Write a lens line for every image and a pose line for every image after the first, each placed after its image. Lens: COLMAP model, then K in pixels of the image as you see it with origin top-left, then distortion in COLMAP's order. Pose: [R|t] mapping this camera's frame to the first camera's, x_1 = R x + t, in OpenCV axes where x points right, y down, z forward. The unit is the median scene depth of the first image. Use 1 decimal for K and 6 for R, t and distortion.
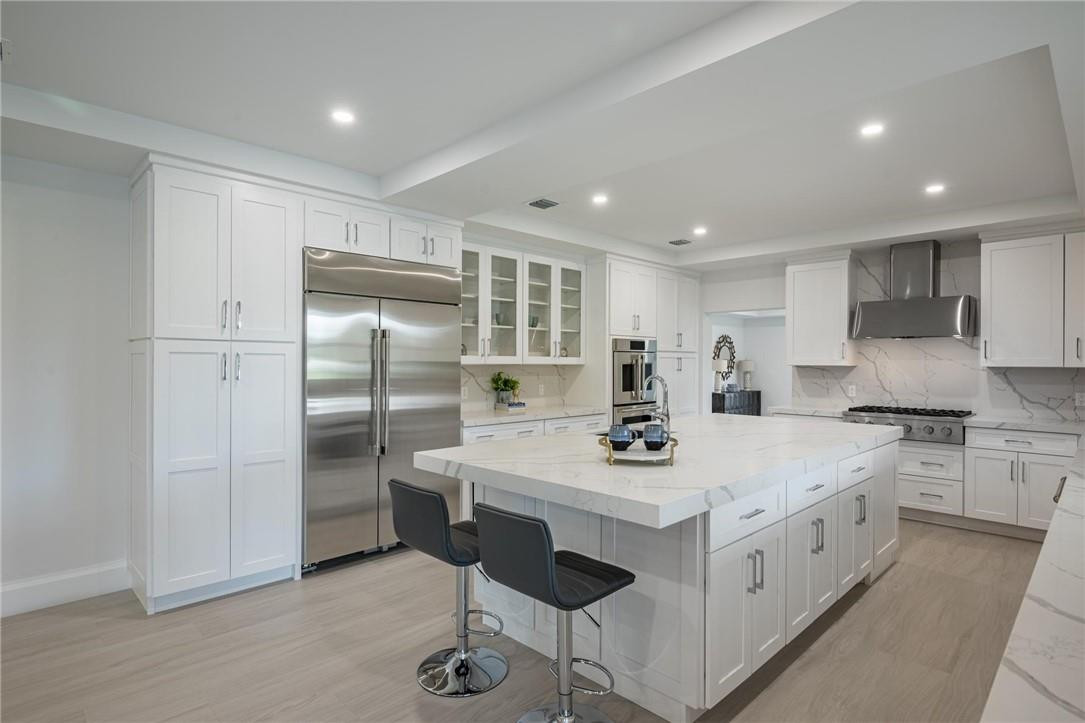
lens RADIAL K [[559.0, 0, 541.9], [0, 559.0, 359.1], [0, 0, 1]] dist [0.000025, -0.000905]
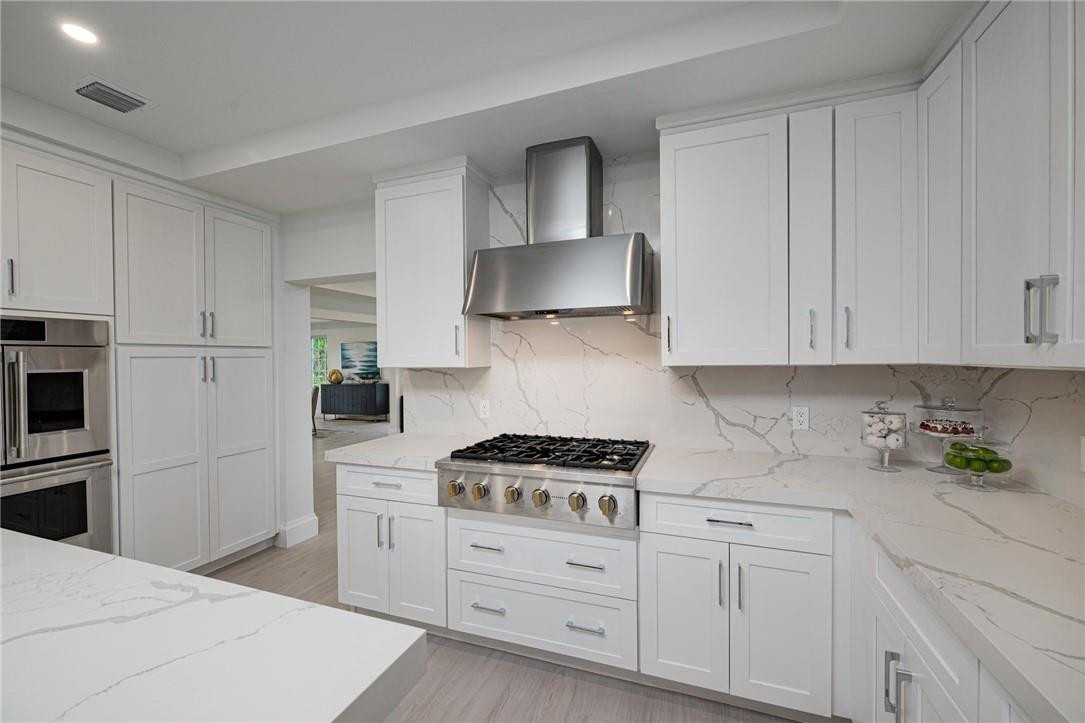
lens RADIAL K [[435.7, 0, 545.3], [0, 435.7, 362.7], [0, 0, 1]] dist [-0.002803, -0.000312]
pose [[0.909765, -0.016166, 0.414808, 0.506009], [0.013528, 0.999865, 0.009296, 0.004836], [-0.414902, -0.002845, 0.909862, 0.661186]]
